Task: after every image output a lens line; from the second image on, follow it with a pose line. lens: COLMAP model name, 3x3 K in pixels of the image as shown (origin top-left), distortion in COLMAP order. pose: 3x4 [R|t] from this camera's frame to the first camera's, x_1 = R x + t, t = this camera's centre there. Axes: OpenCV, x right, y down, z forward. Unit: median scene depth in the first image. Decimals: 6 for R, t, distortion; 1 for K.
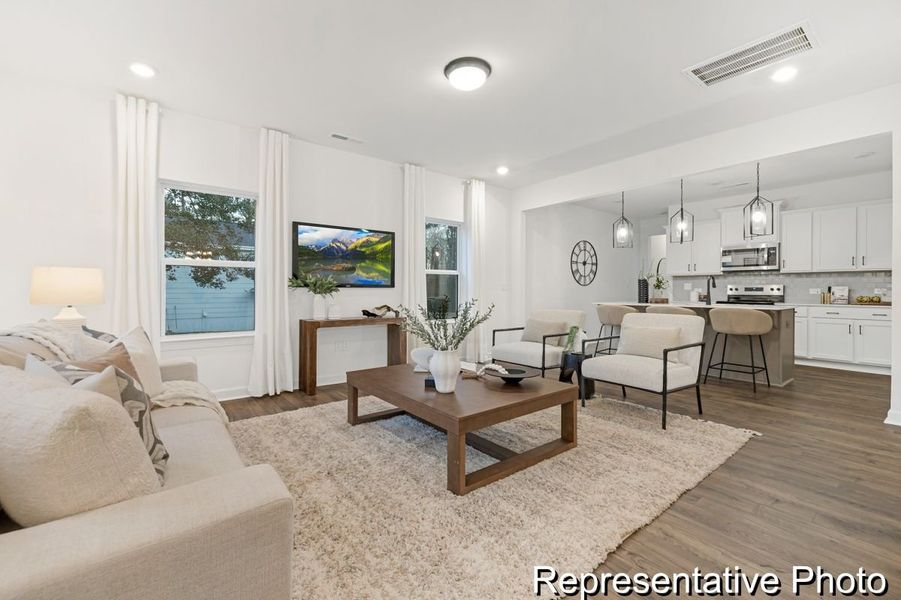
lens RADIAL K [[382.5, 0, 447.8], [0, 382.5, 289.9], [0, 0, 1]] dist [-0.001018, -0.000022]
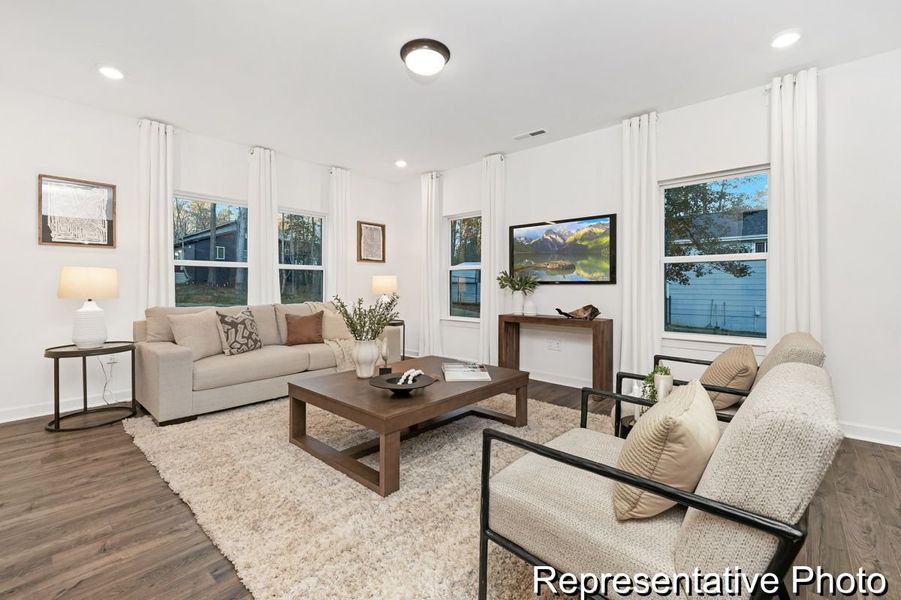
lens RADIAL K [[382.5, 0, 447.8], [0, 382.5, 289.9], [0, 0, 1]] dist [-0.001018, -0.000022]
pose [[0.172083, 0.009987, -0.985032, 0.582501], [0.000411, 0.999948, 0.010210, -0.002892], [0.985082, -0.002162, 0.172070, 0.530852]]
